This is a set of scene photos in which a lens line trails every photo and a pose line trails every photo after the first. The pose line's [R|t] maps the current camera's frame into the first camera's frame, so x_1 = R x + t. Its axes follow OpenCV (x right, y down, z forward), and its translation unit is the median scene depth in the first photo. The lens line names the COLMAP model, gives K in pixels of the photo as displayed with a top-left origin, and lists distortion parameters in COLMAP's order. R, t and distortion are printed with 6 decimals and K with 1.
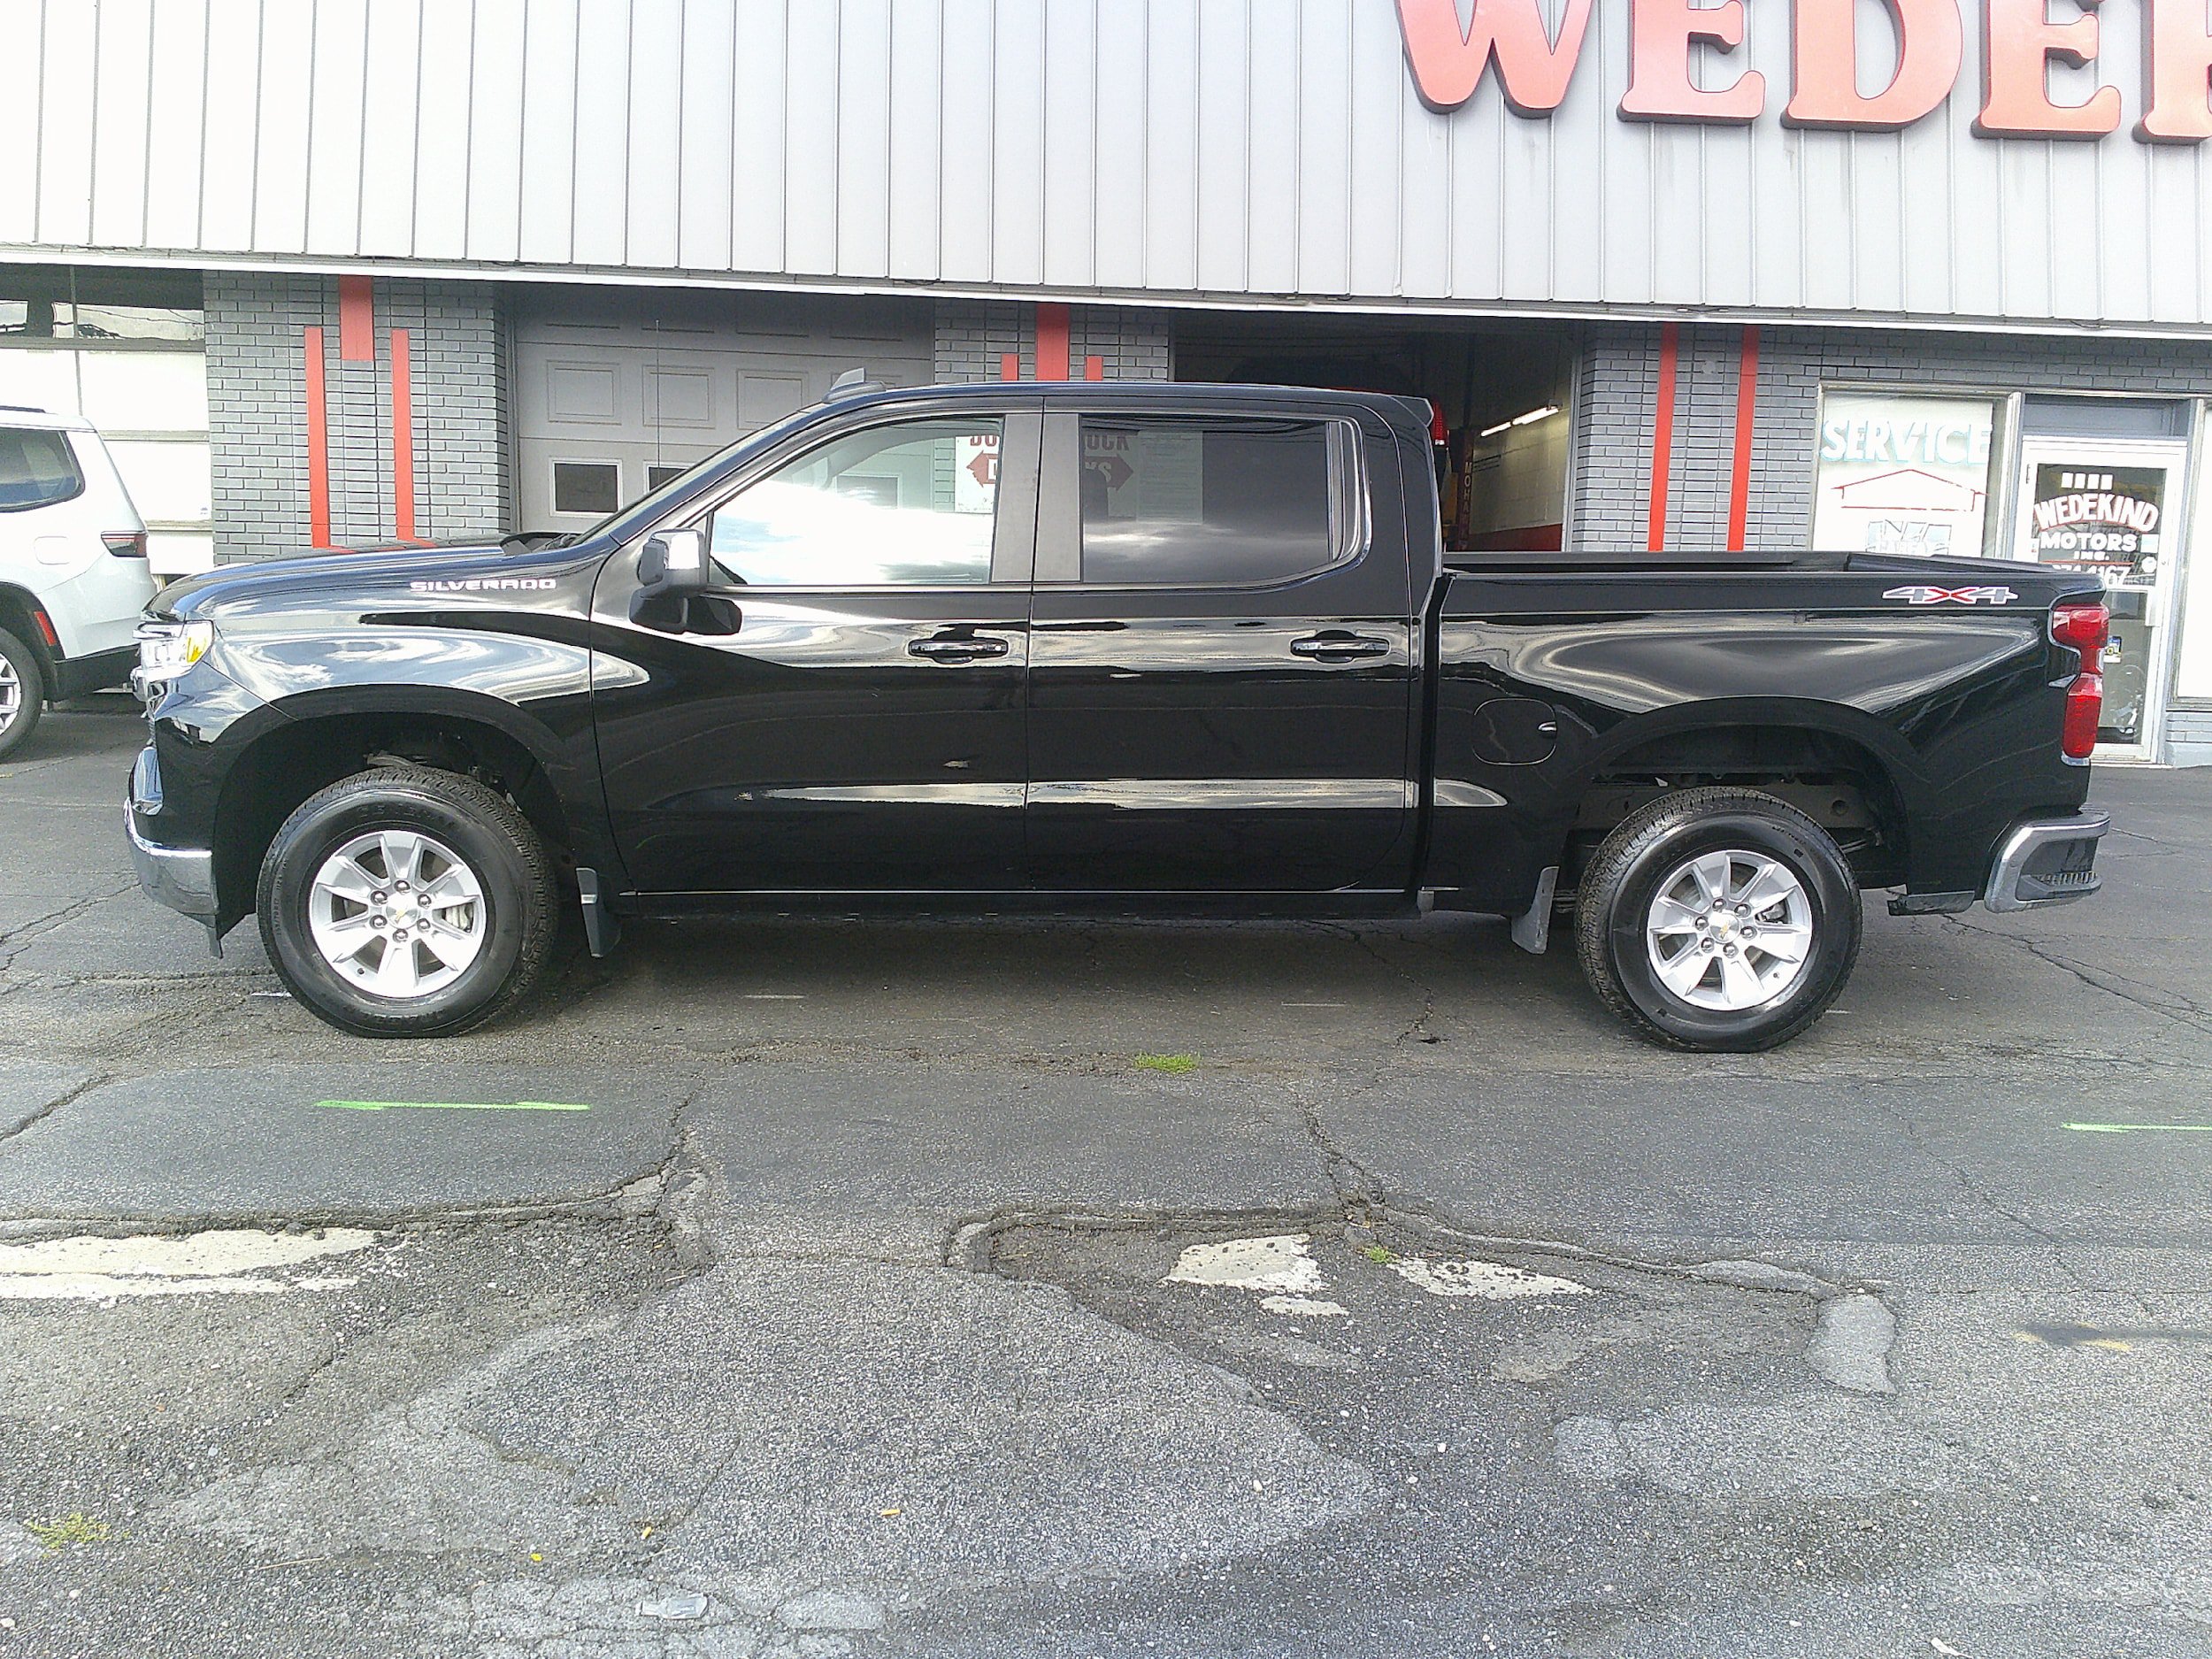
lens RADIAL K [[2023.3, 0, 1097.7], [0, 2023.3, 865.6], [0, 0, 1]] dist [0.124899, -0.223403]
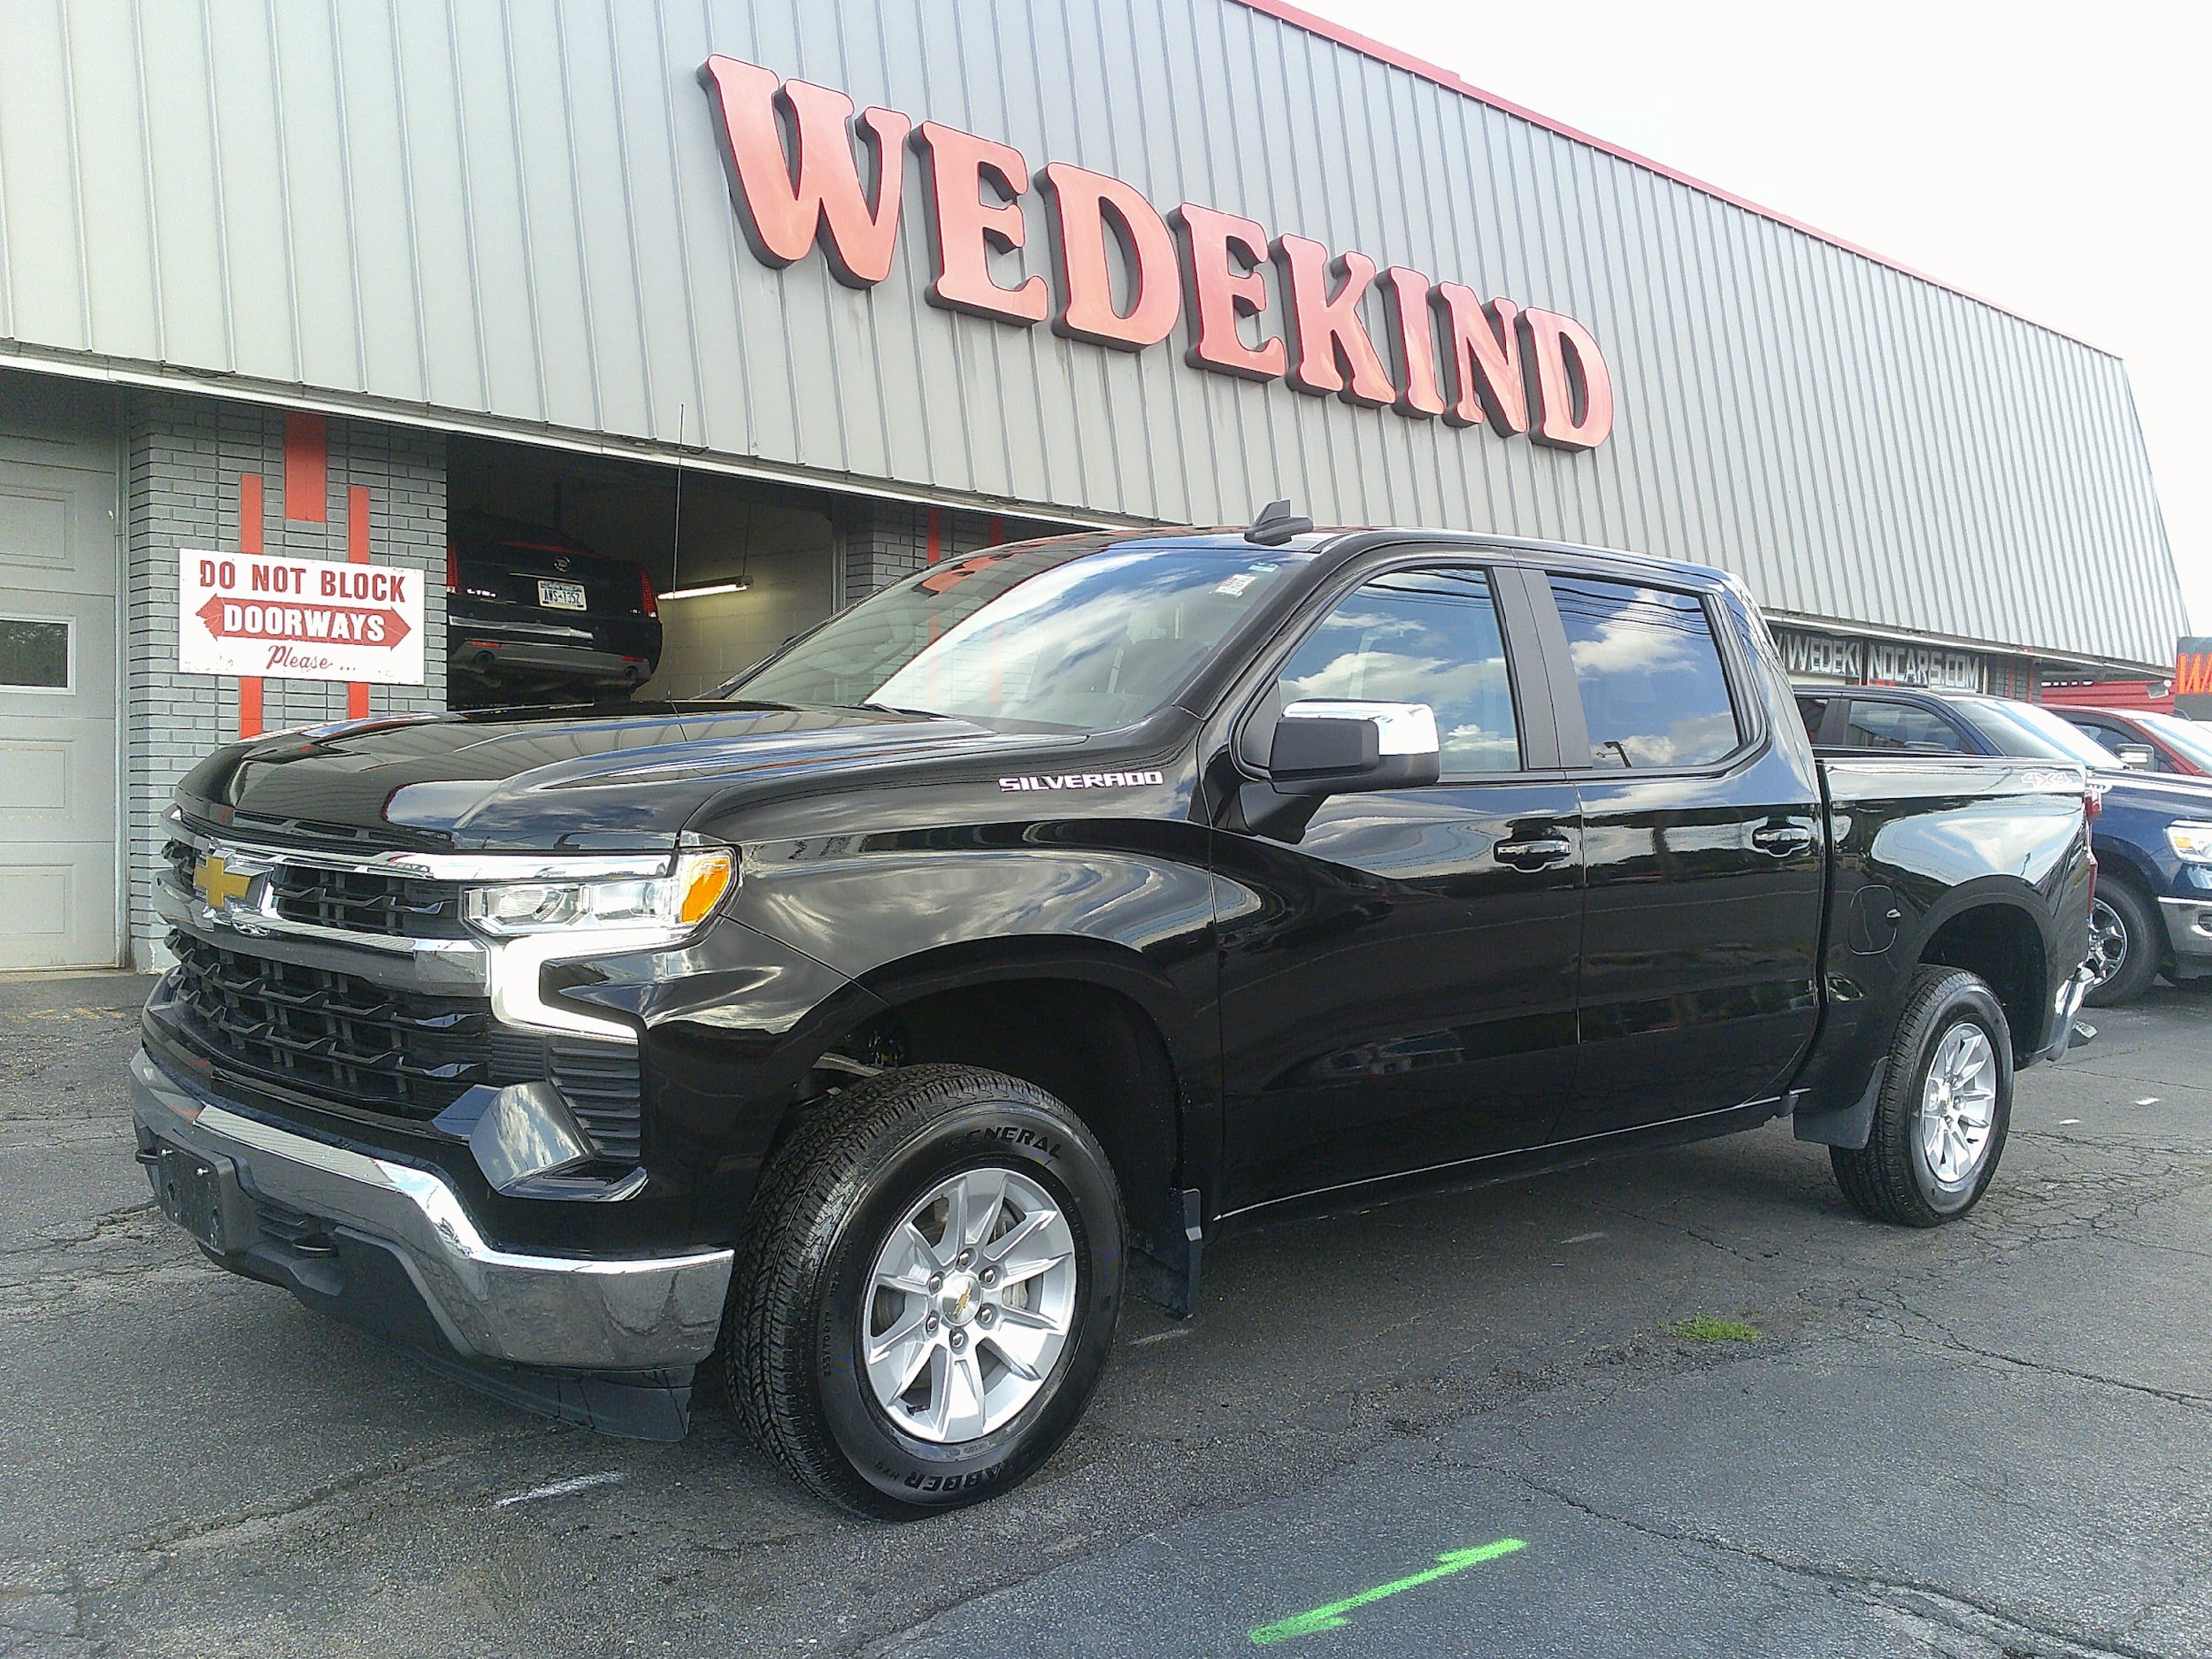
lens RADIAL K [[2016.6, 0, 1102.5], [0, 2016.6, 870.9], [0, 0, 1]] dist [0.162462, -0.387569]
pose [[0.763988, -0.035494, 0.644253, -0.690386], [0.089683, 0.994635, -0.051552, -0.070538], [-0.638967, 0.097164, 0.763073, 0.476866]]
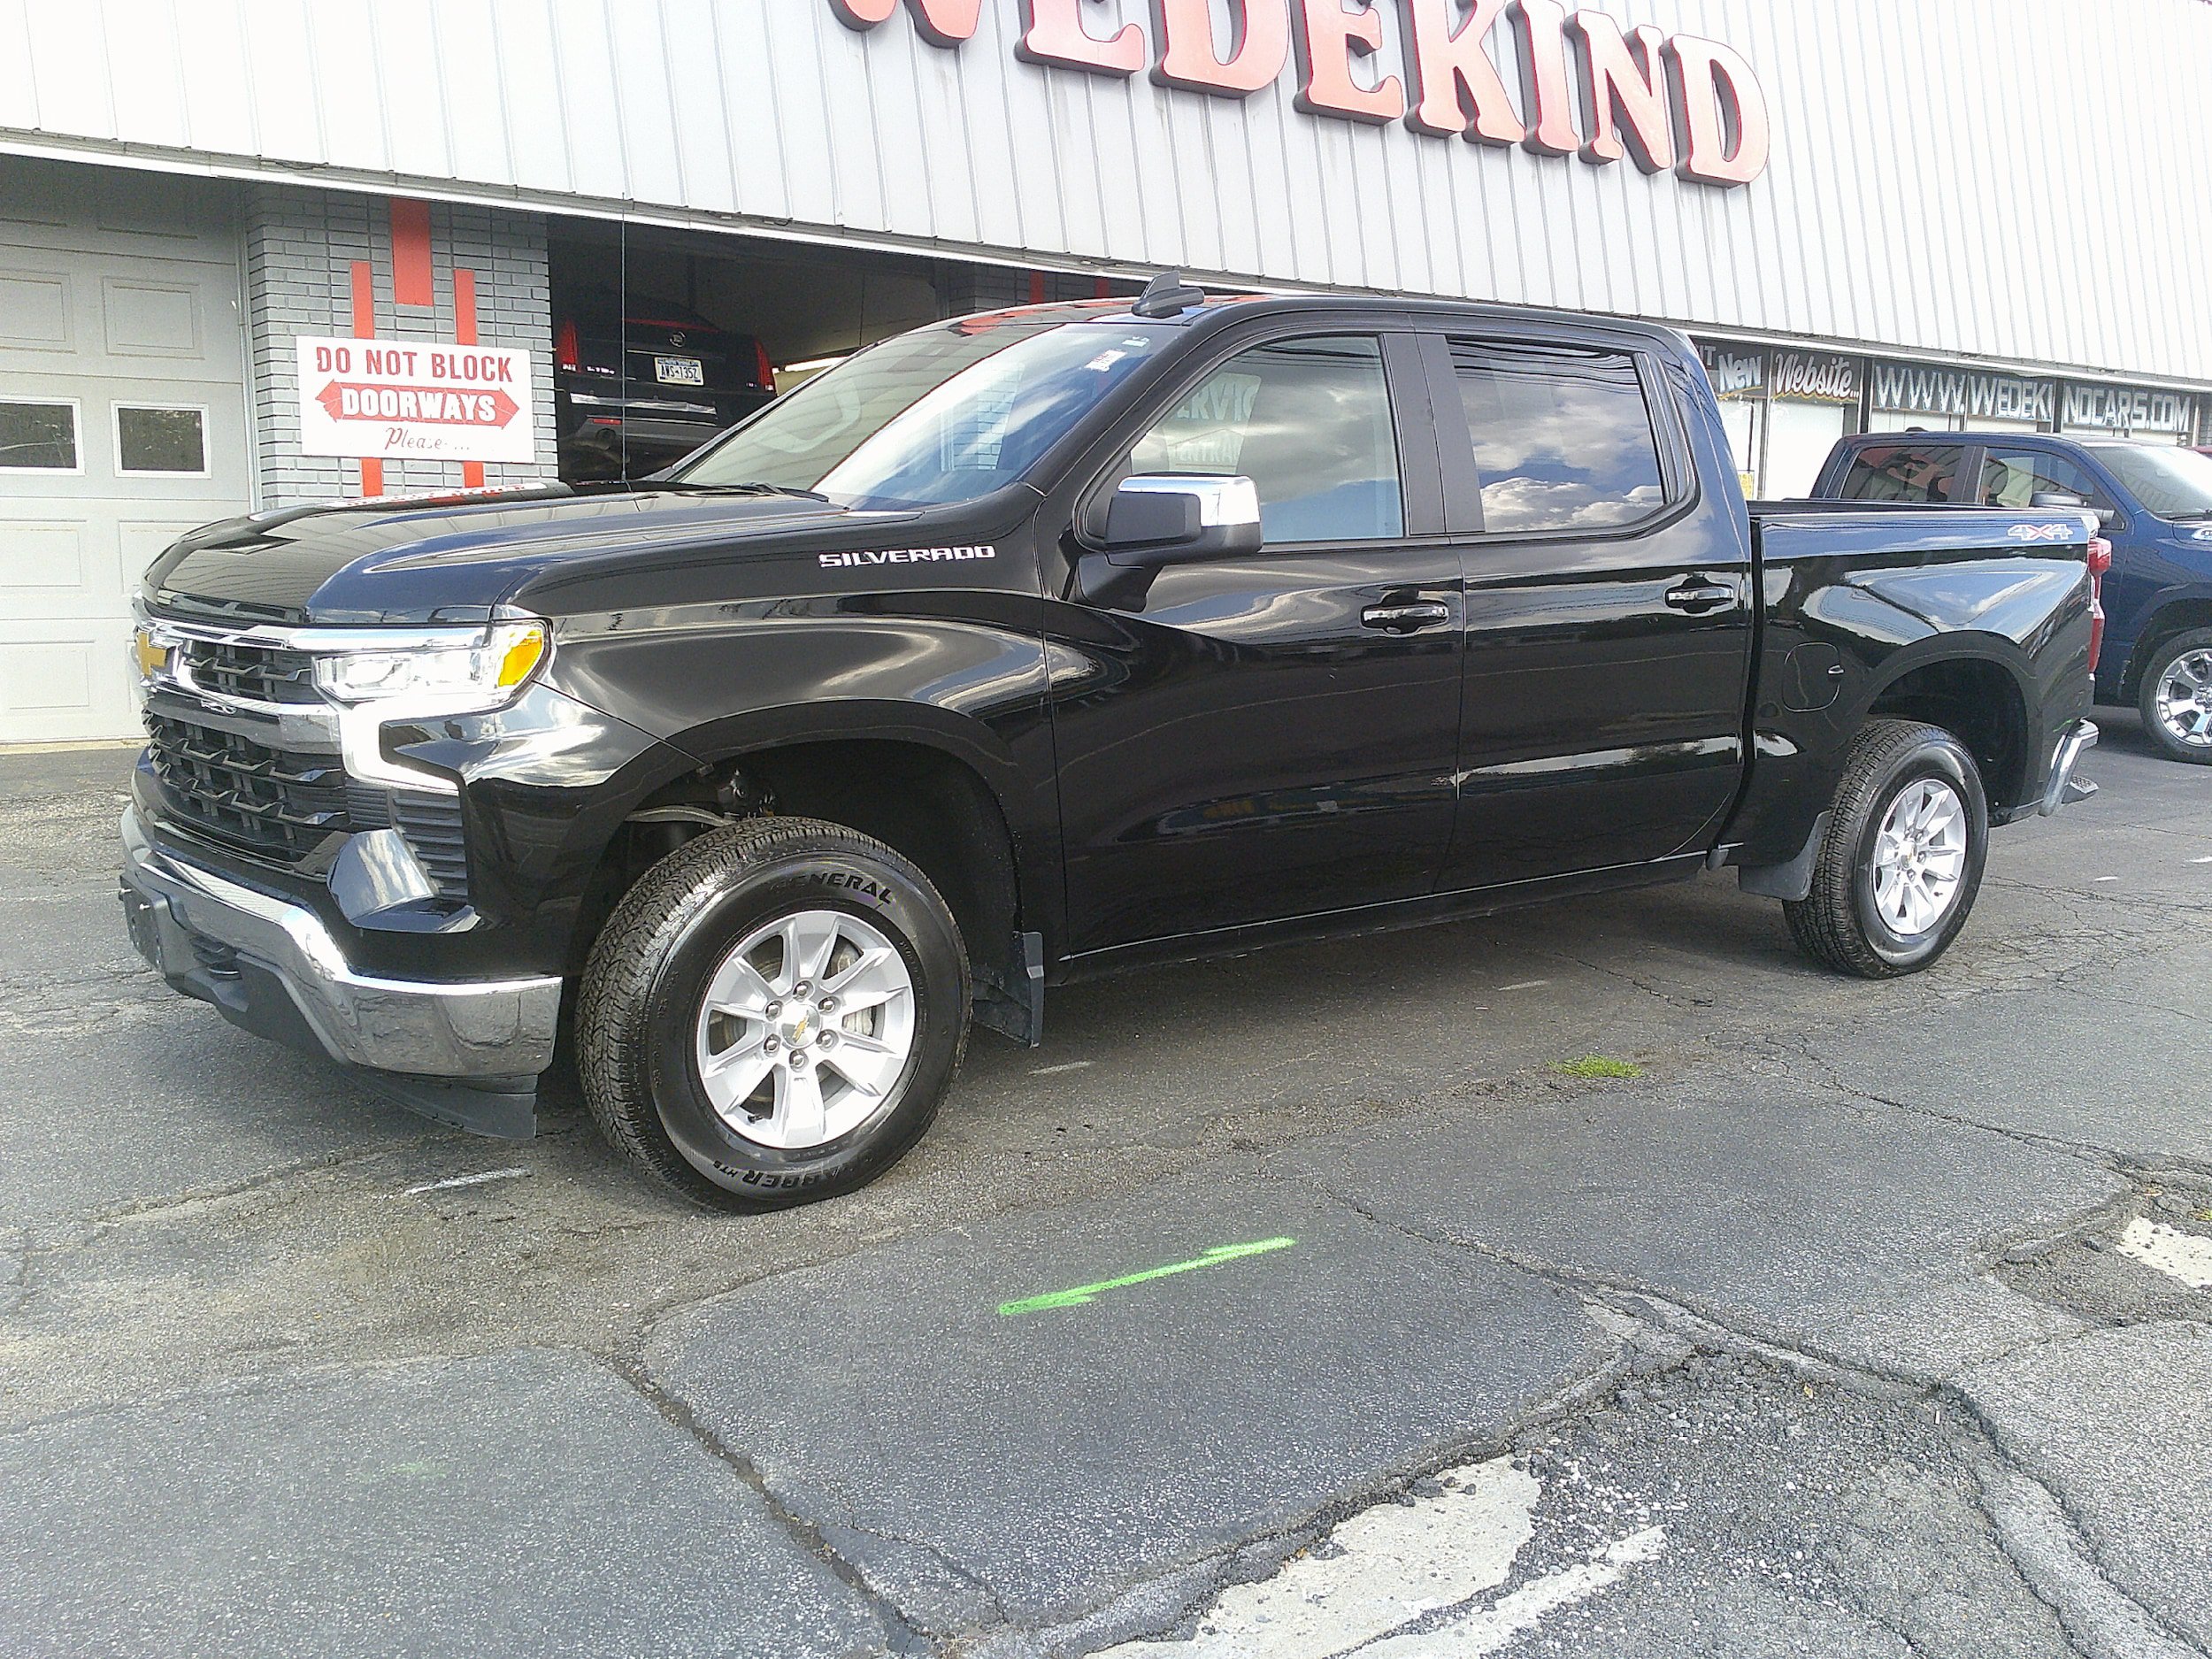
lens RADIAL K [[2016.6, 0, 1102.5], [0, 2016.6, 870.9], [0, 0, 1]] dist [0.162462, -0.387569]
pose [[0.828728, -0.107530, 0.549224, -0.619315], [0.093969, 0.994171, 0.052854, -0.056010], [-0.551706, 0.007808, 0.834002, 0.355571]]
